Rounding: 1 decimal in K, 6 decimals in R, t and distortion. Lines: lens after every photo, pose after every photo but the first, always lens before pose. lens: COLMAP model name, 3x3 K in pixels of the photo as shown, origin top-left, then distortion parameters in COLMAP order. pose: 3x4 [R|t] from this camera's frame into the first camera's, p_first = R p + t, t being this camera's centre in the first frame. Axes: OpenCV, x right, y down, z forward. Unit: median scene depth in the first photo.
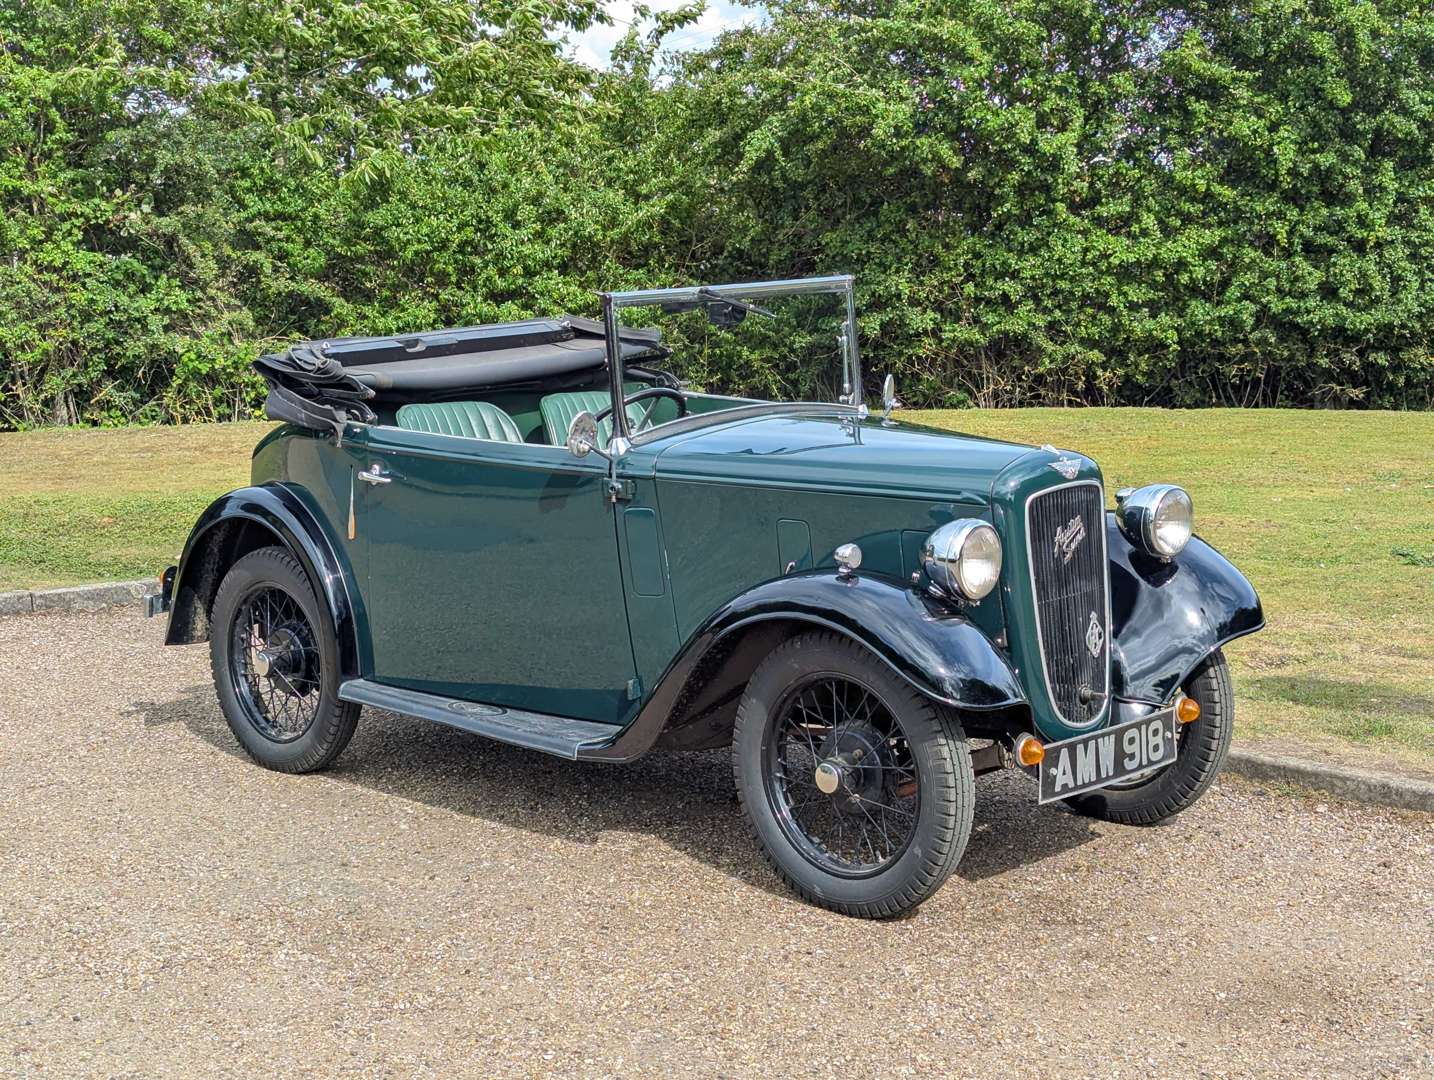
lens RADIAL K [[2251.4, 0, 717.0], [0, 2251.4, 540.0], [0, 0, 1]] dist [0.267722, -1.069585]
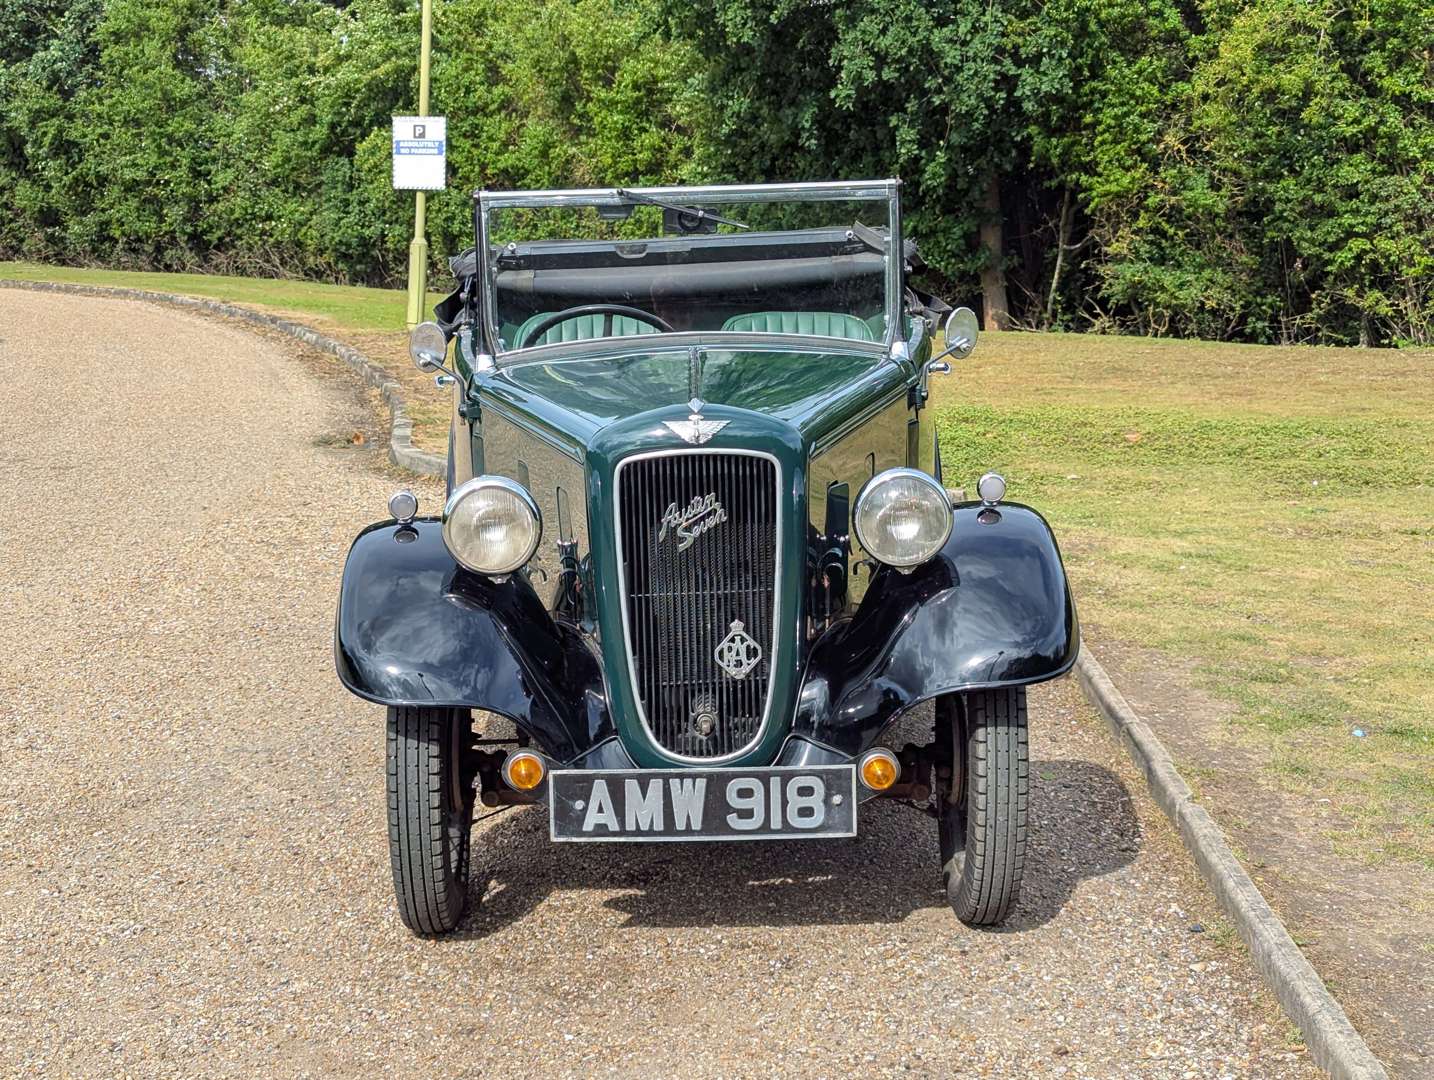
lens RADIAL K [[2251.4, 0, 717.0], [0, 2251.4, 540.0], [0, 0, 1]] dist [0.267722, -1.069585]
pose [[0.696687, 0.124980, -0.706404, 0.709178], [-0.098651, 0.992043, 0.078222, -0.055618], [0.710560, 0.015191, 0.703473, 0.457846]]
